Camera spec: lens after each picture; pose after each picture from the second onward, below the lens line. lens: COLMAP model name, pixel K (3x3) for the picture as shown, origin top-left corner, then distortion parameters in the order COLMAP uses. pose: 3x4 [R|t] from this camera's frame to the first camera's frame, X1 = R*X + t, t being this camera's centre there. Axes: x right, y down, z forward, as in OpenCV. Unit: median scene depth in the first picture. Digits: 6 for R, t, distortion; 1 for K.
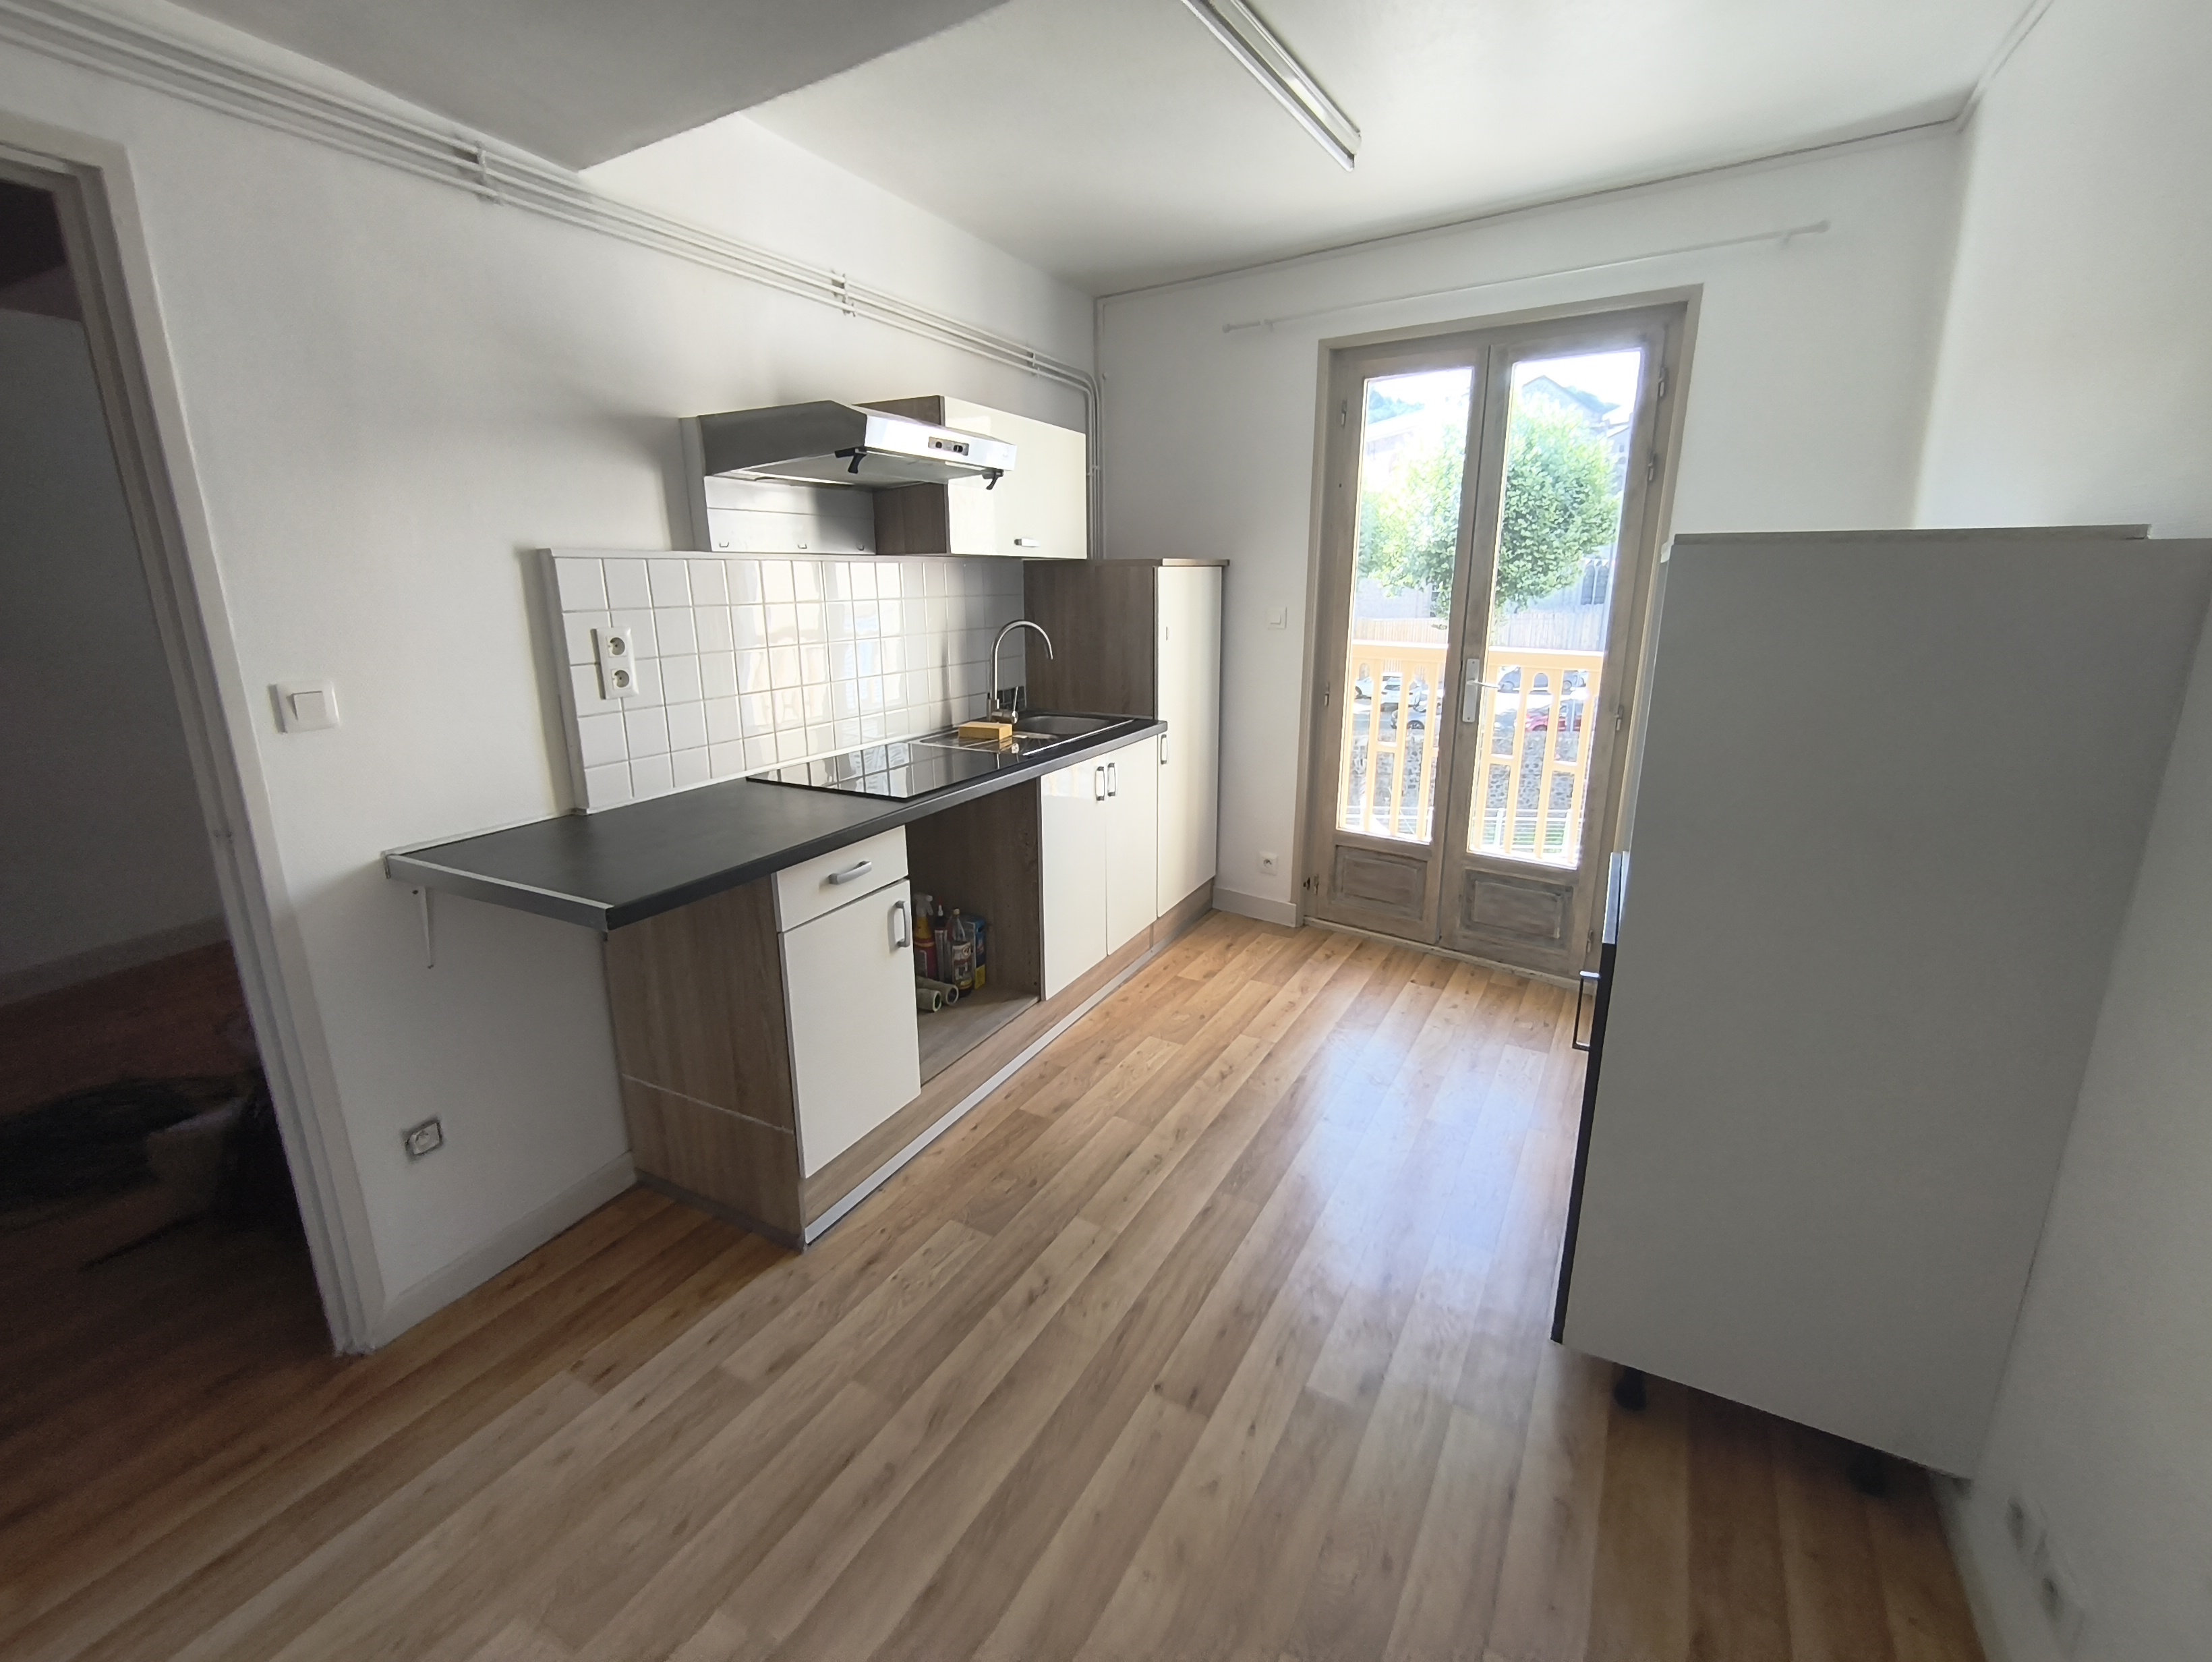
lens RADIAL K [[969.2, 0, 1123.6], [0, 969.2, 801.4], [0, 0, 1]] dist [-0.005903, 0.004566]
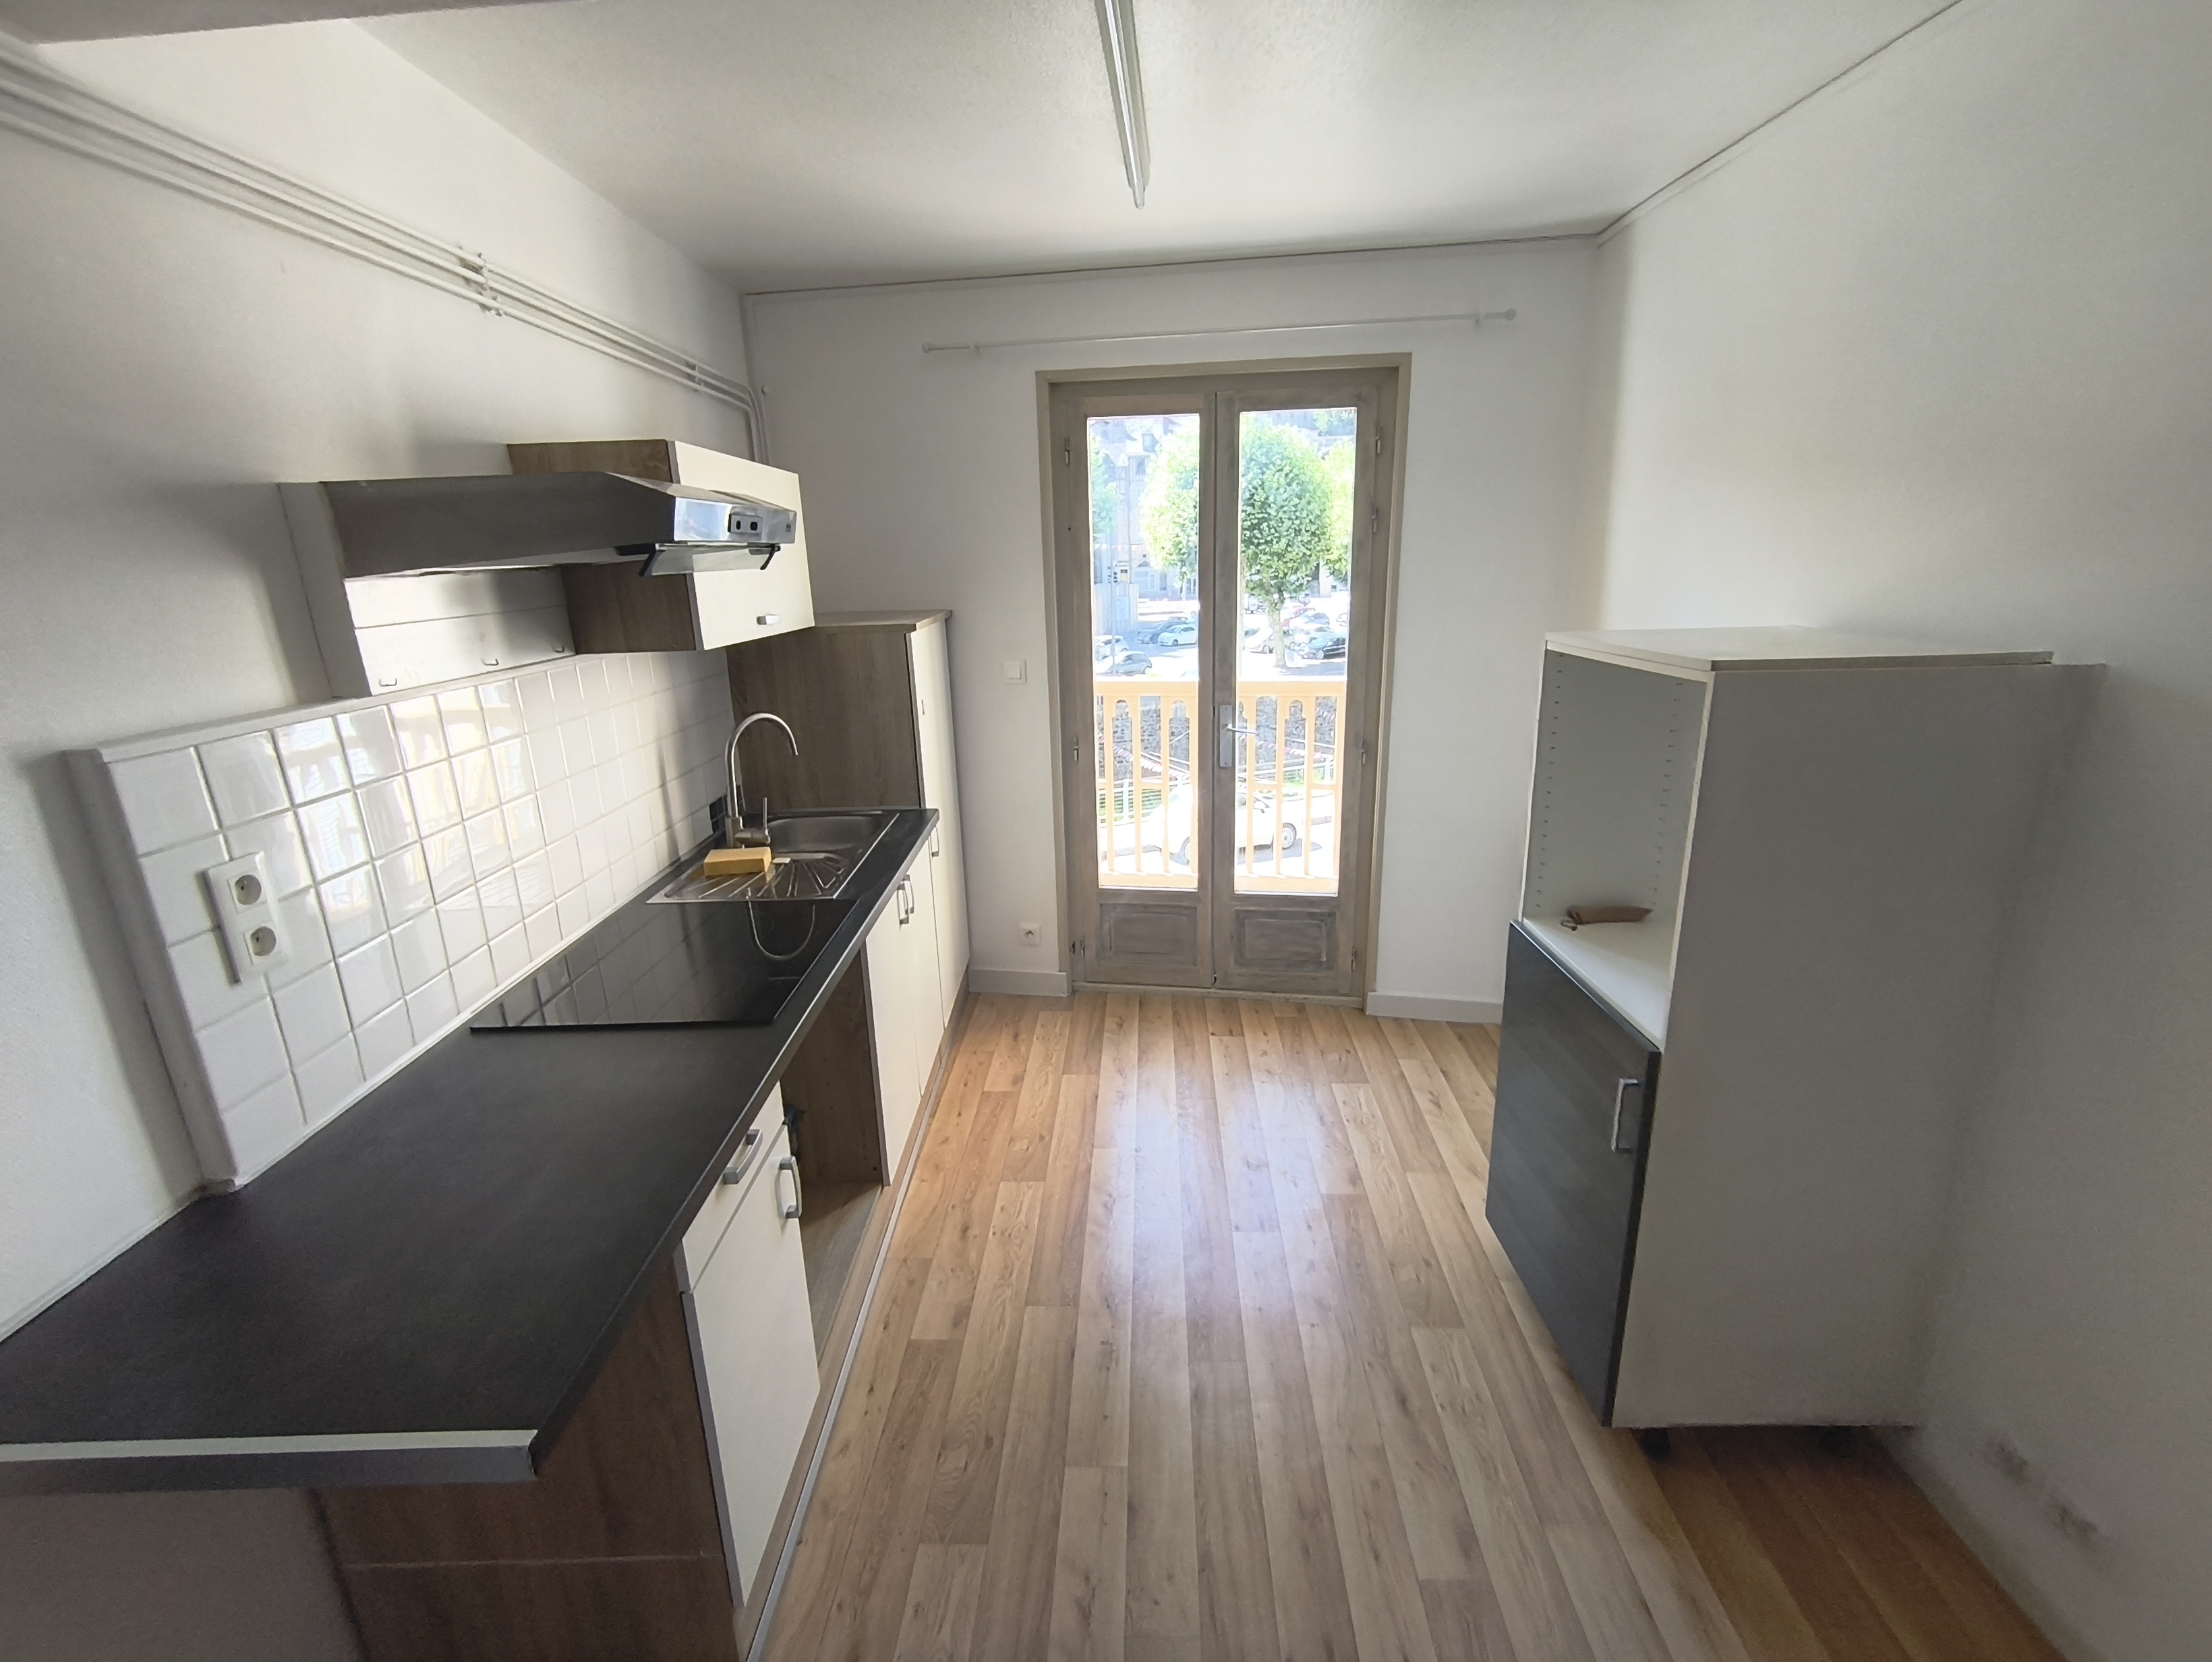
lens RADIAL K [[969.2, 0, 1124.4], [0, 969.2, 807.3], [0, 0, 1]] dist [-0.005903, 0.004566]
pose [[0.885123, -0.137449, 0.444595, -0.249432], [0.128419, 0.990432, 0.050533, -0.138355], [-0.447287, 0.012366, 0.894305, 0.197953]]
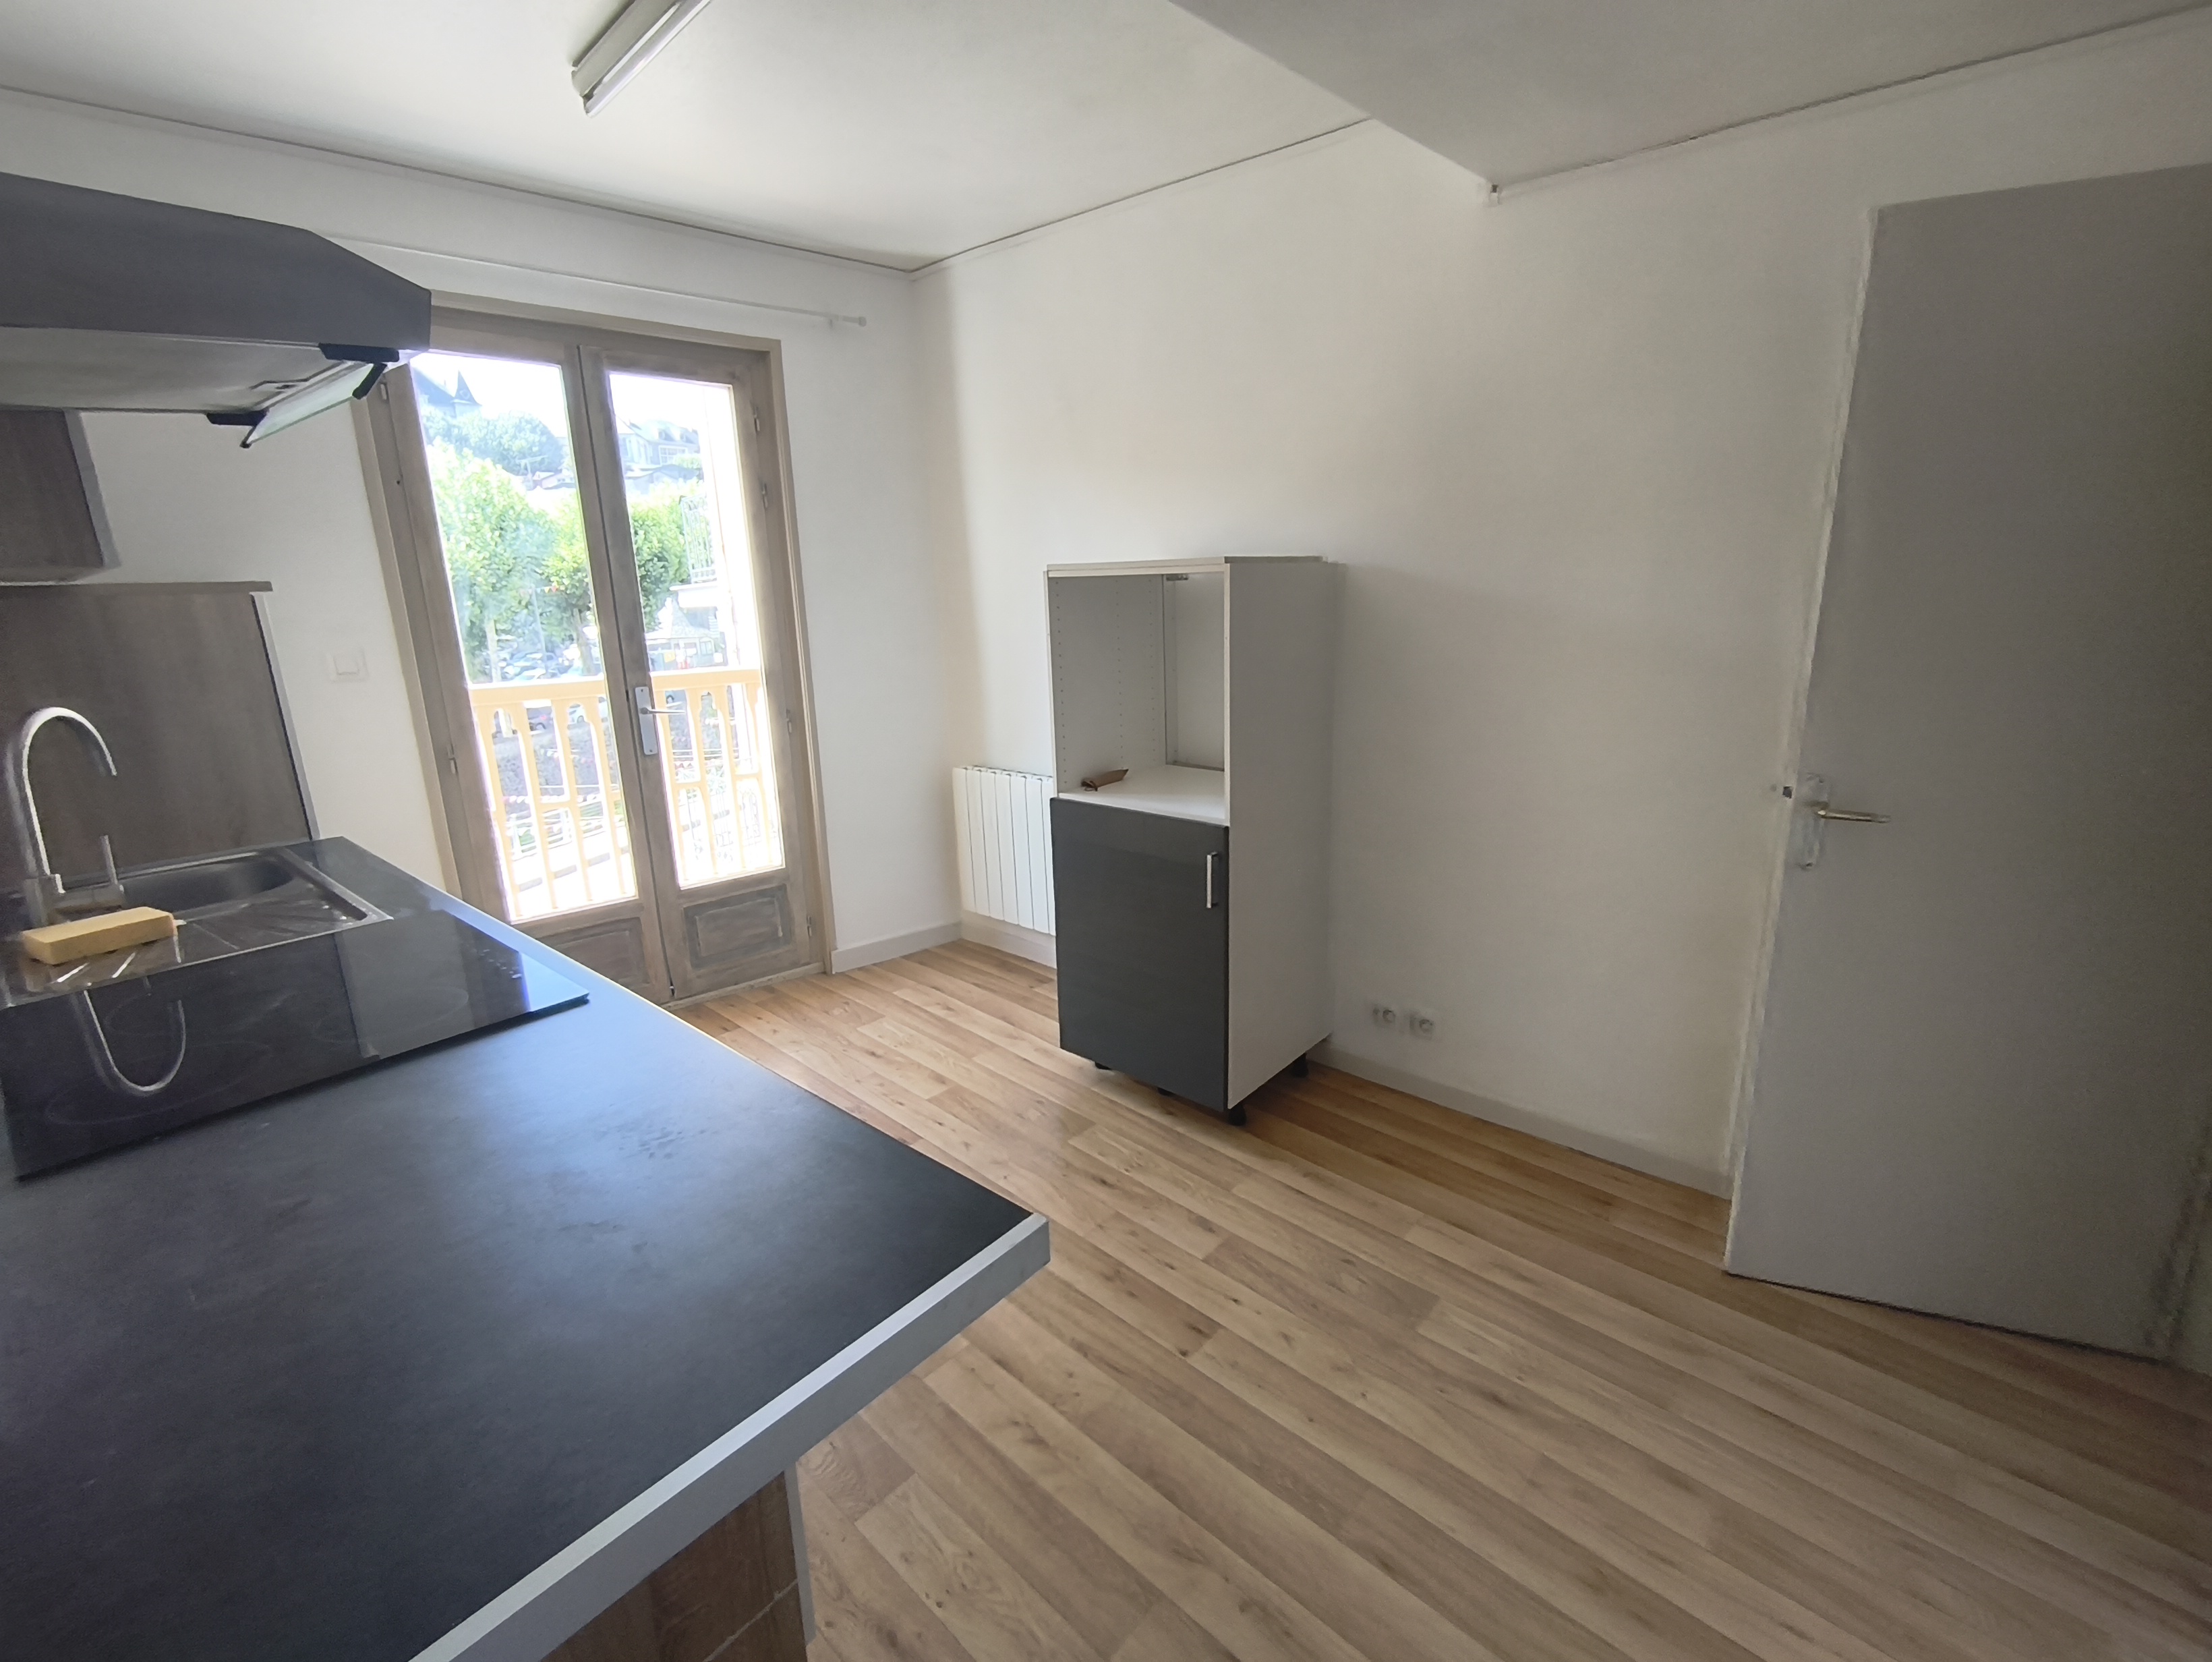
lens RADIAL K [[947.3, 0, 1116.6], [0, 947.3, 821.4], [0, 0, 1]] dist [-0.014443, 0.002659]
pose [[0.216508, -0.241085, 0.946046, -0.552685], [0.244960, 0.951446, 0.186401, -0.107332], [-0.945050, 0.191386, 0.265052, 0.461605]]
